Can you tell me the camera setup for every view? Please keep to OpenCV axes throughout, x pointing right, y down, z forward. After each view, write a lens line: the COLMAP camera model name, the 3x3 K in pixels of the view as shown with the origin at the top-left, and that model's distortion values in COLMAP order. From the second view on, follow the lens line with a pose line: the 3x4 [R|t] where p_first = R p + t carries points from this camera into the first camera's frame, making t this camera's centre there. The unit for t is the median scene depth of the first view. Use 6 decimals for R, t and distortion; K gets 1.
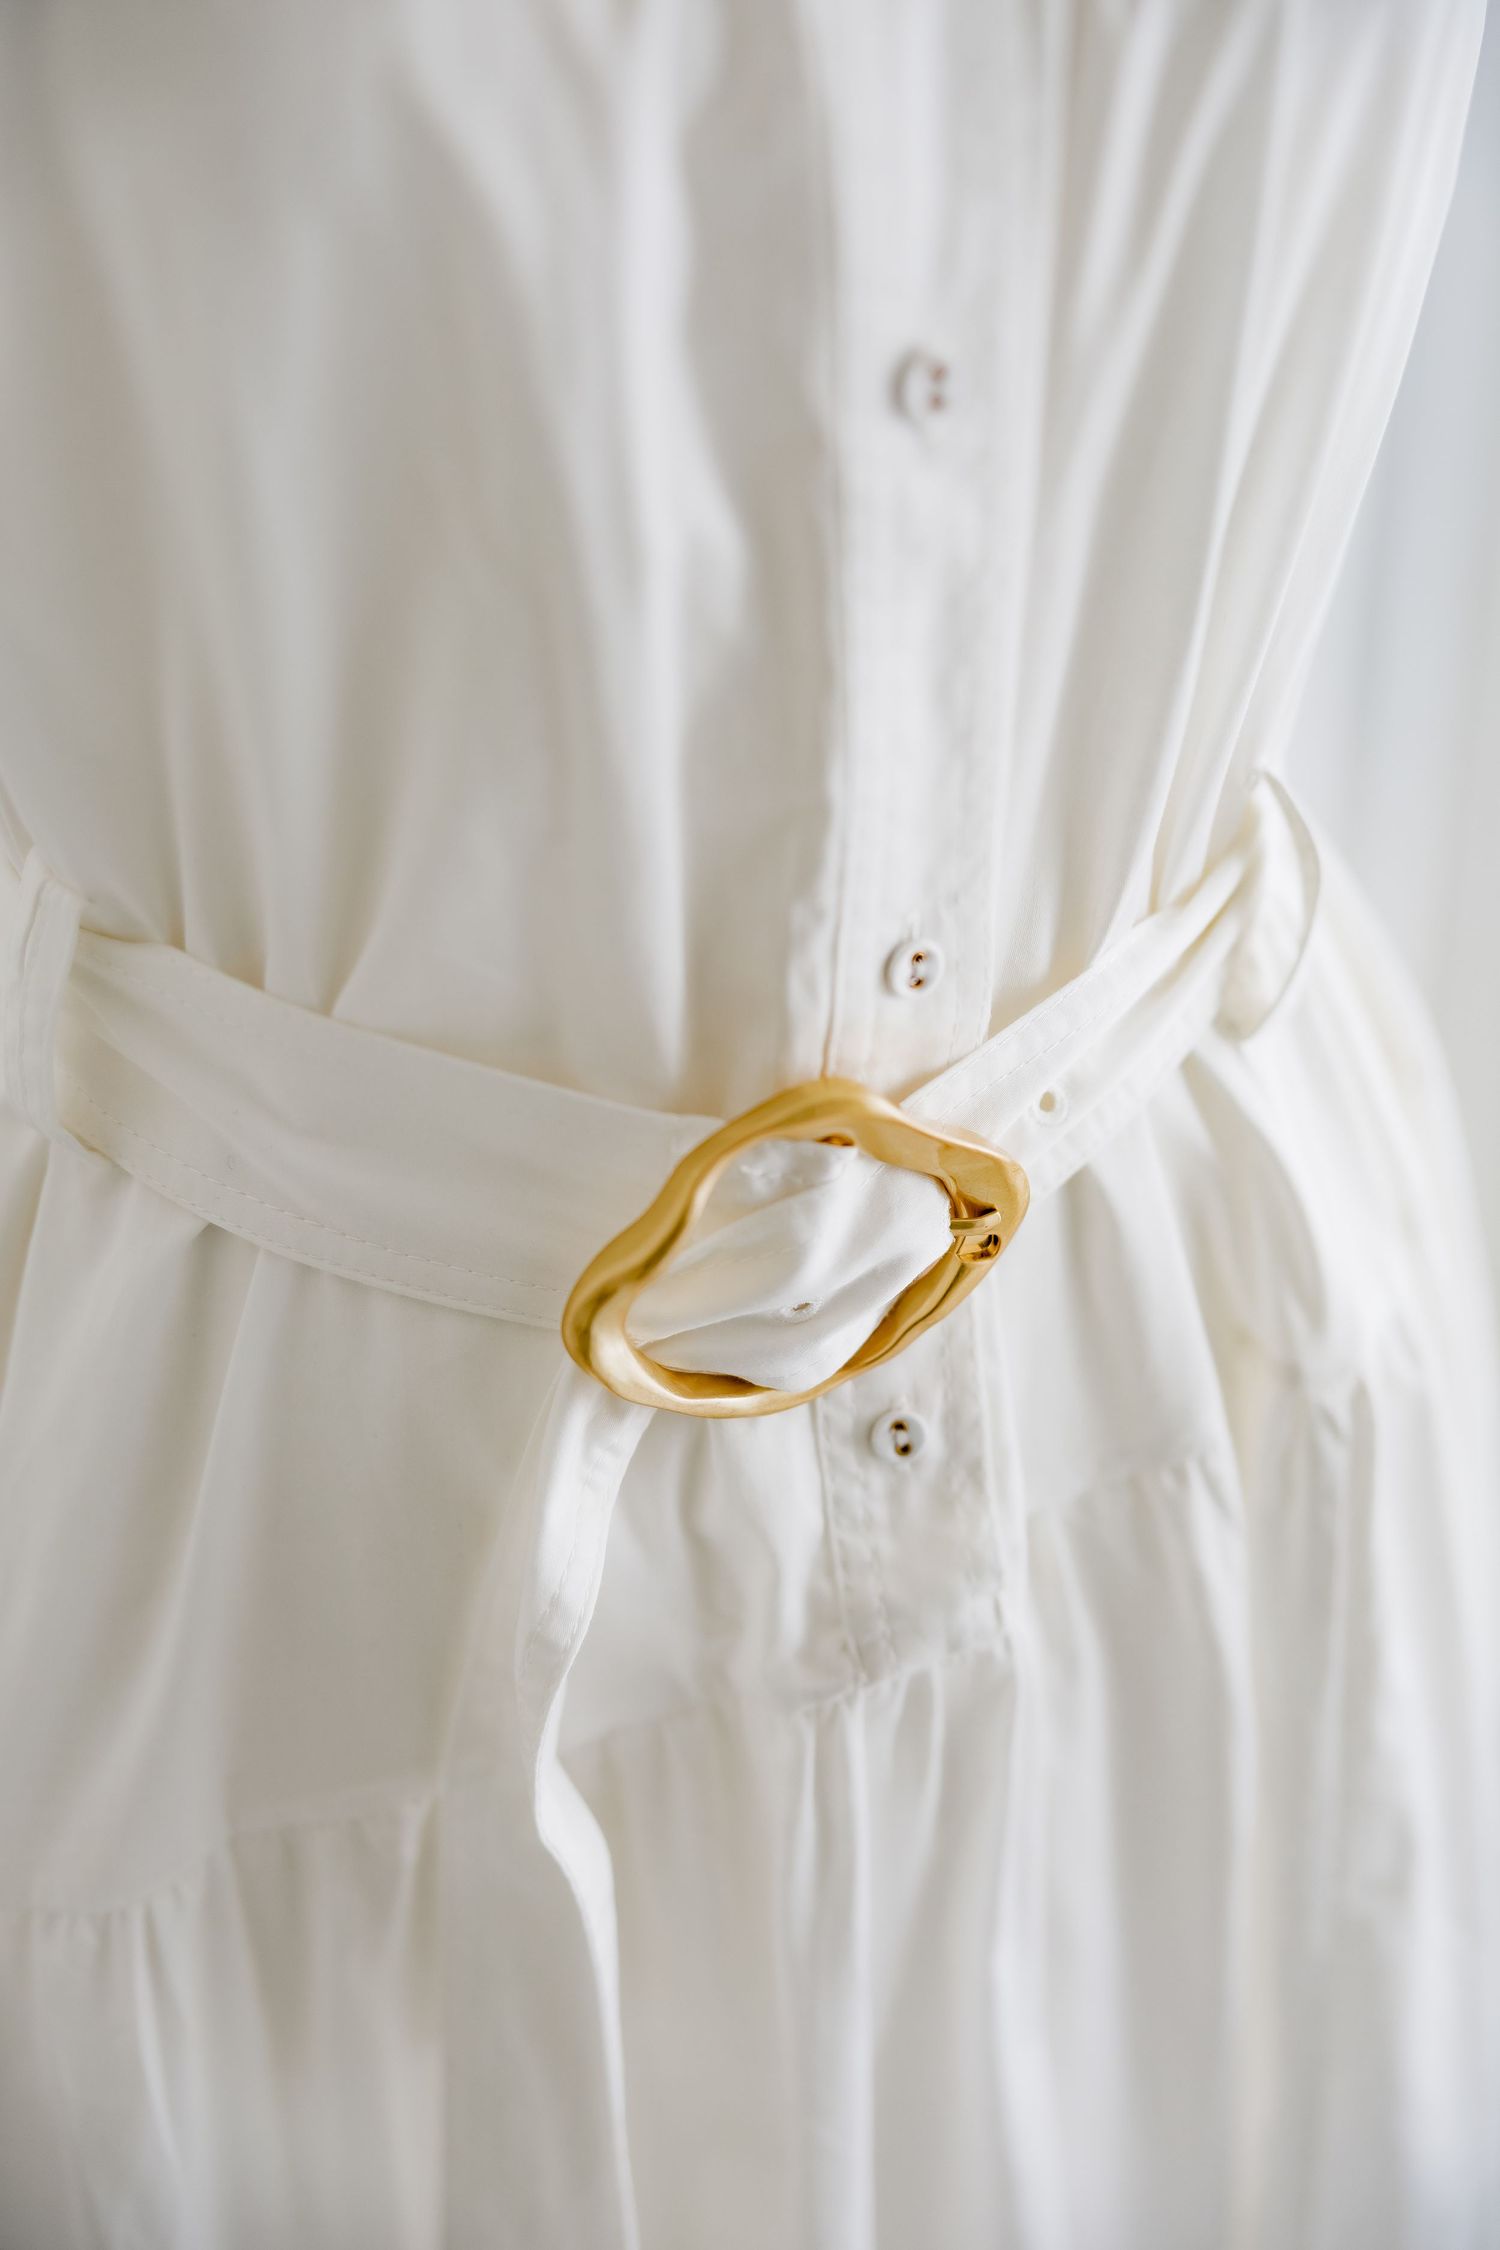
lens RADIAL K [[2931.4, 0, 743.2], [0, 2931.4, 1132.1], [0, 0, 1]] dist [-0.027496, 0.000000]
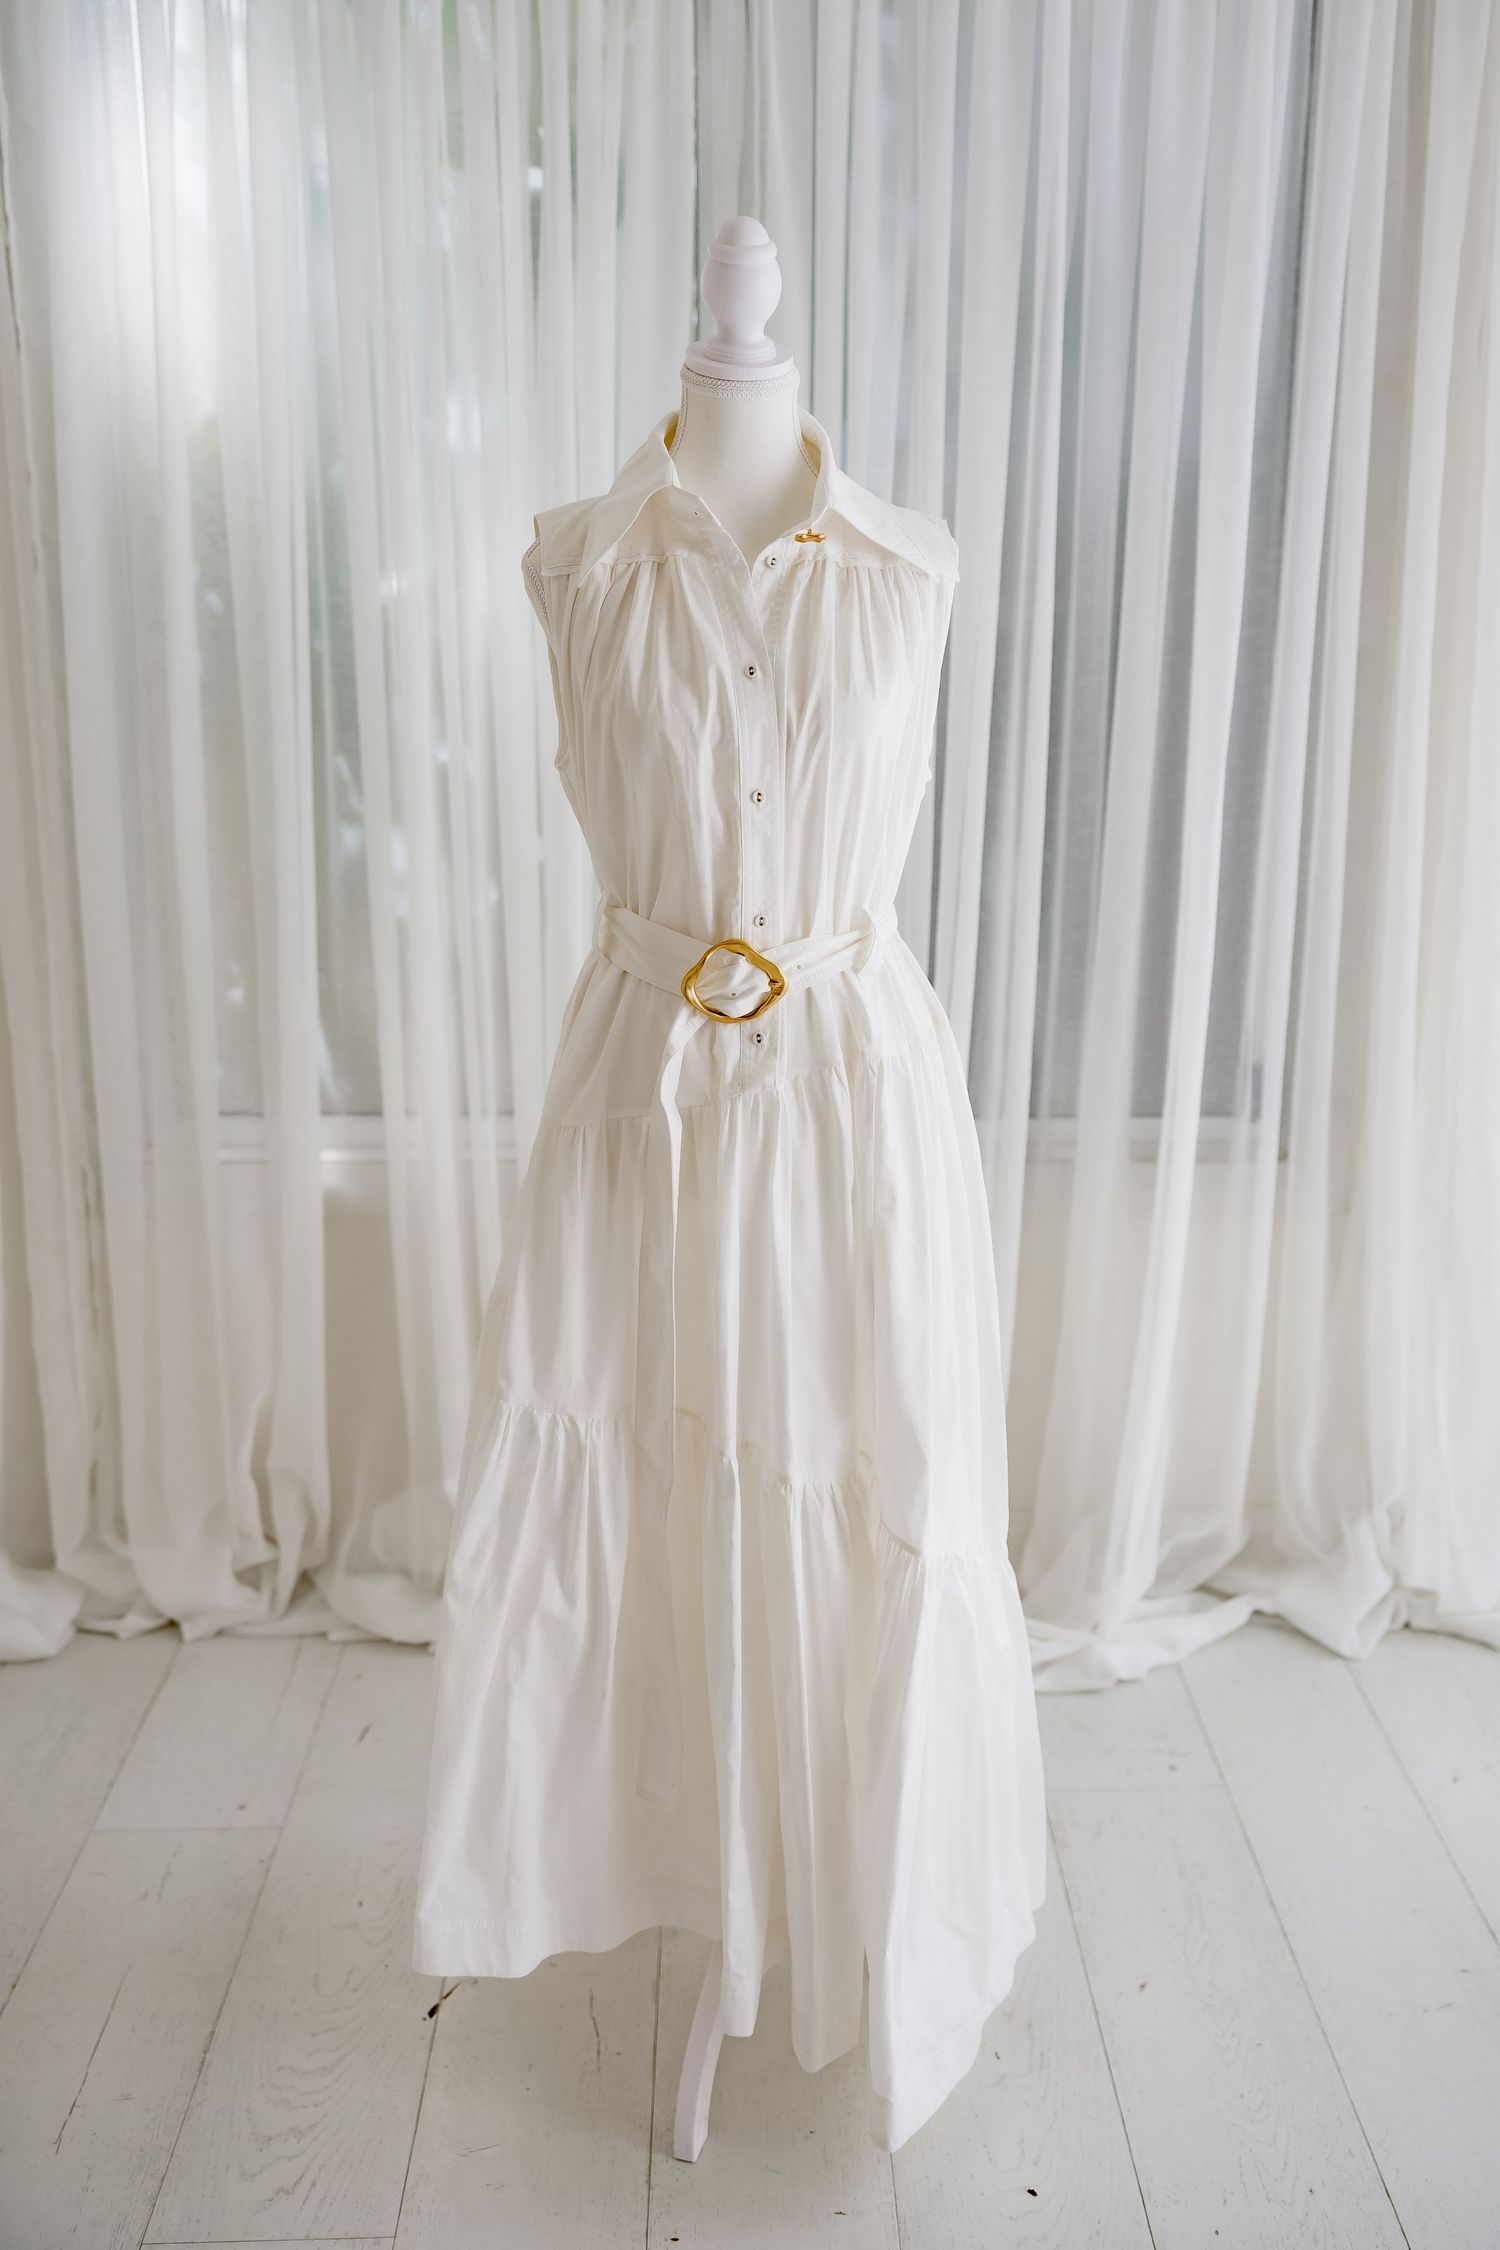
lens RADIAL K [[1998.3, 0, 756.5], [0, 1998.3, 1090.6], [0, 0, 1]] dist [0.006208, -0.018731]
pose [[0.934406, 0.097574, -0.342587, 1.165774], [-0.205540, 0.933183, -0.294827, 1.138605], [0.290929, 0.345904, 0.892026, -1.799946]]
